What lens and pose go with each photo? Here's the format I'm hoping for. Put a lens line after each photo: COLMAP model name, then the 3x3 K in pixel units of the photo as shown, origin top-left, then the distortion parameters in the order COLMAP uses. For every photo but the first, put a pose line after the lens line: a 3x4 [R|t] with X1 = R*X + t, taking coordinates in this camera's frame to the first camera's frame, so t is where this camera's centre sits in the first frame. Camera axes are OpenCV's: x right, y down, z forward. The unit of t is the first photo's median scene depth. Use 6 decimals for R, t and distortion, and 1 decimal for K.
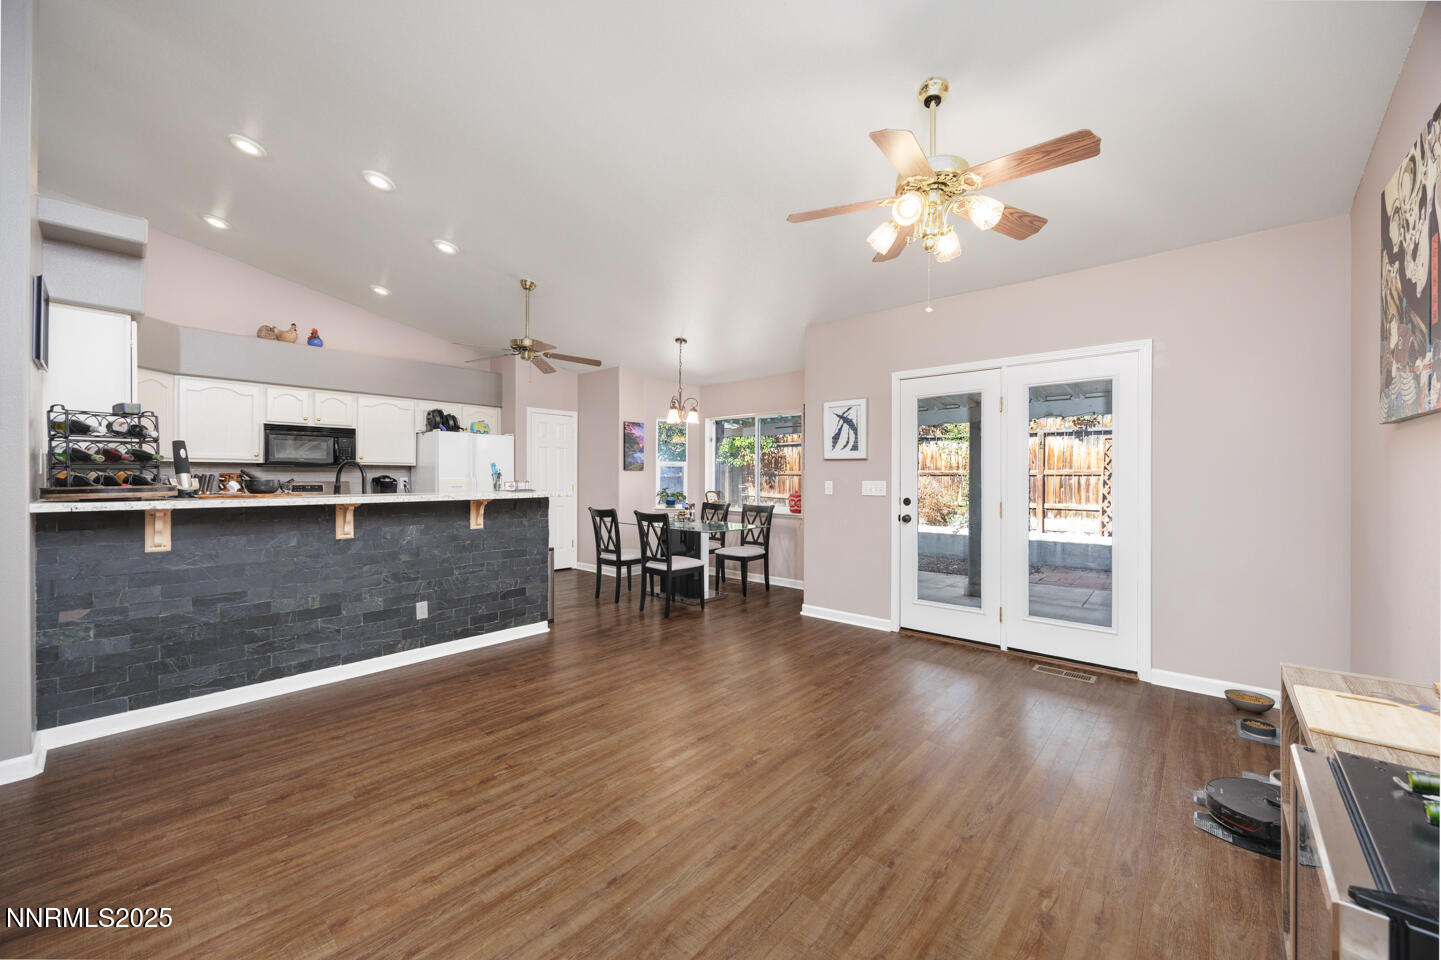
lens RADIAL K [[544.1, 0, 720.5], [0, 544.1, 480.0], [0, 0, 1]] dist [-0.010236, -0.000046]
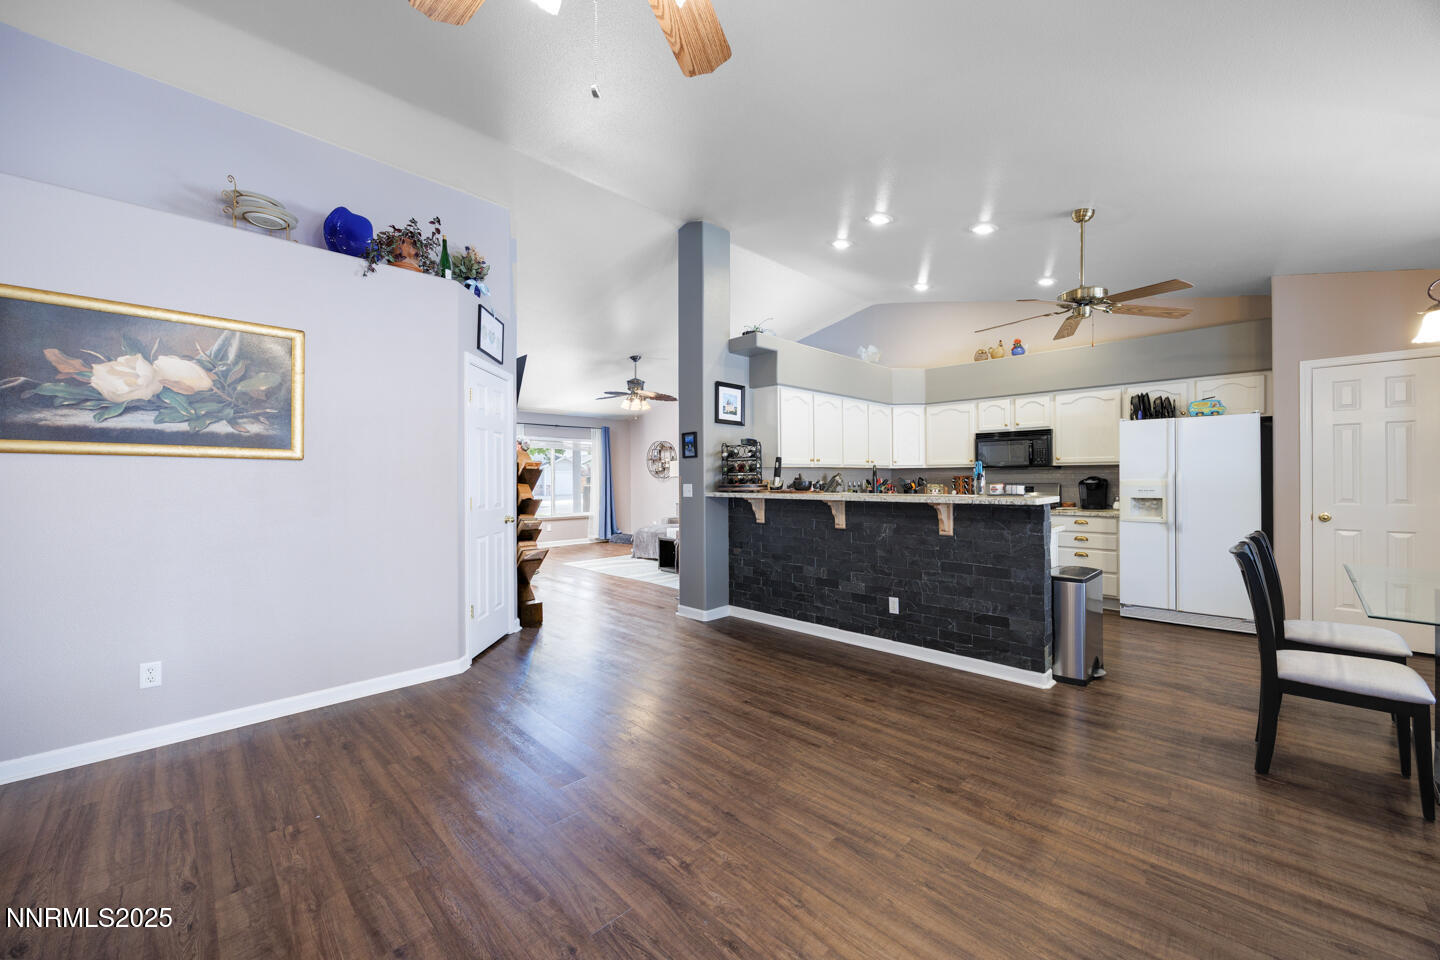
lens RADIAL K [[543.7, 0, 720.0], [0, 543.7, 480.0], [0, 0, 1]] dist [-0.010236, -0.000046]
pose [[-0.051650, 0.000069, -0.998665, 0.575193], [-0.002873, 0.999996, 0.000217, -0.002353], [0.998661, 0.002880, -0.051650, 0.797230]]
